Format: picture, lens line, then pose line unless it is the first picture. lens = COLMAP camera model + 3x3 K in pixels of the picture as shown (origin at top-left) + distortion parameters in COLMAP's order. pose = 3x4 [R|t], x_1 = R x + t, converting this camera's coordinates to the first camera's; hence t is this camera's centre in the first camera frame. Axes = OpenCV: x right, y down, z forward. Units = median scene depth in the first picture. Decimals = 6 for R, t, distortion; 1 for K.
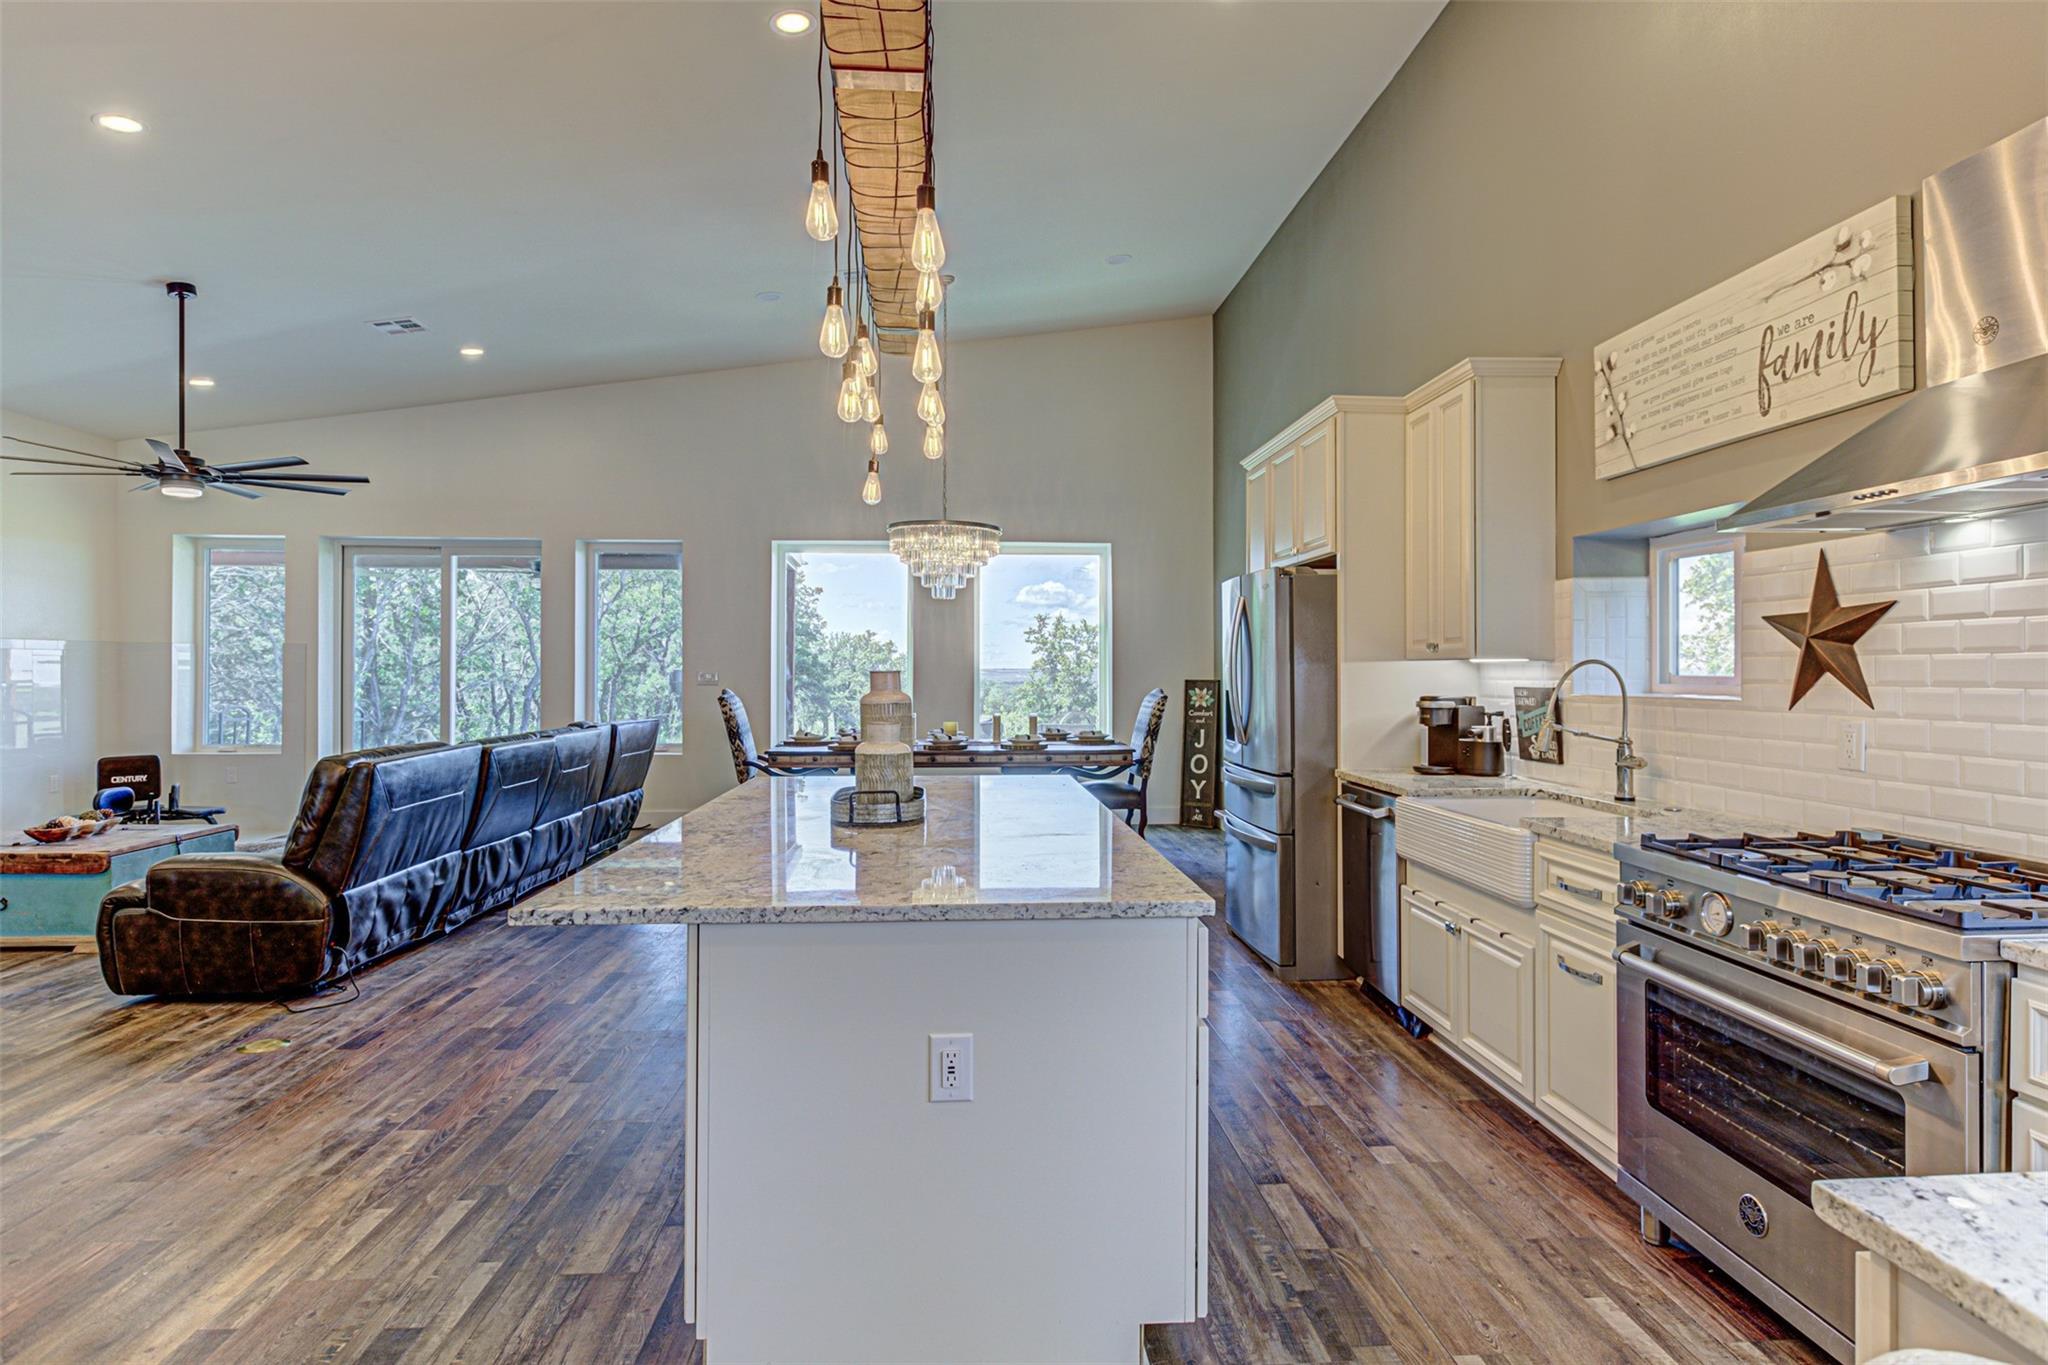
lens RADIAL K [[1101.4, 0, 1022.7], [0, 1101.4, 669.0], [0, 0, 1]] dist [-0.000138, 0.000433]
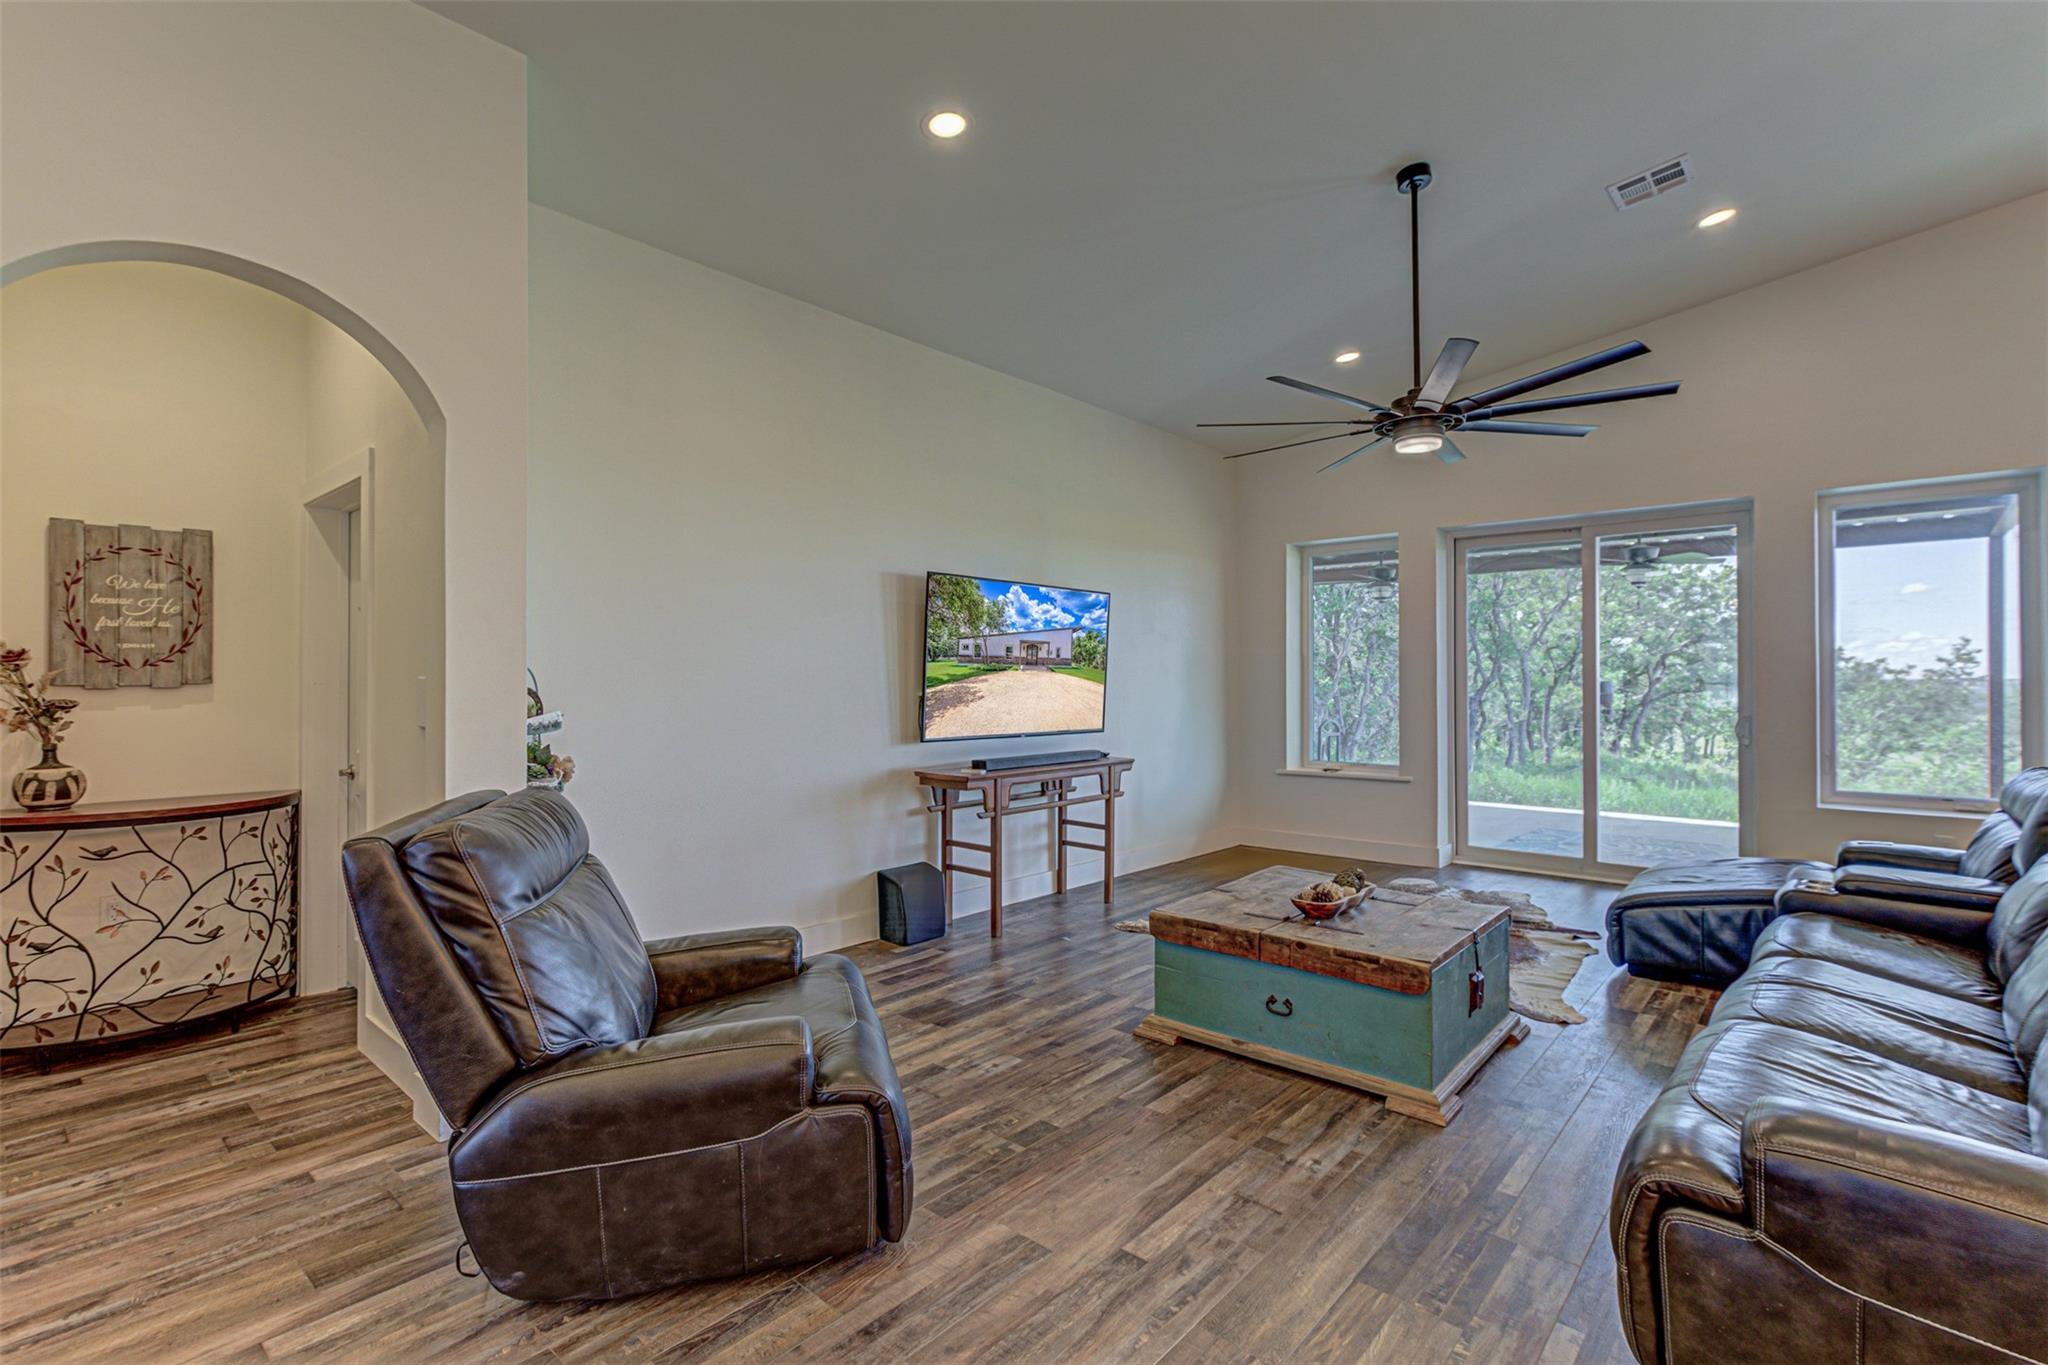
lens RADIAL K [[934.9, 0, 1024.6], [0, 934.9, 676.3], [0, 0, 1]] dist [0.001182, 0.000023]
pose [[0.705661, -0.007042, -0.708514, -0.859096], [0.003617, 0.999973, -0.006337, -0.001797], [0.708540, 0.001910, 0.705668, 0.624145]]
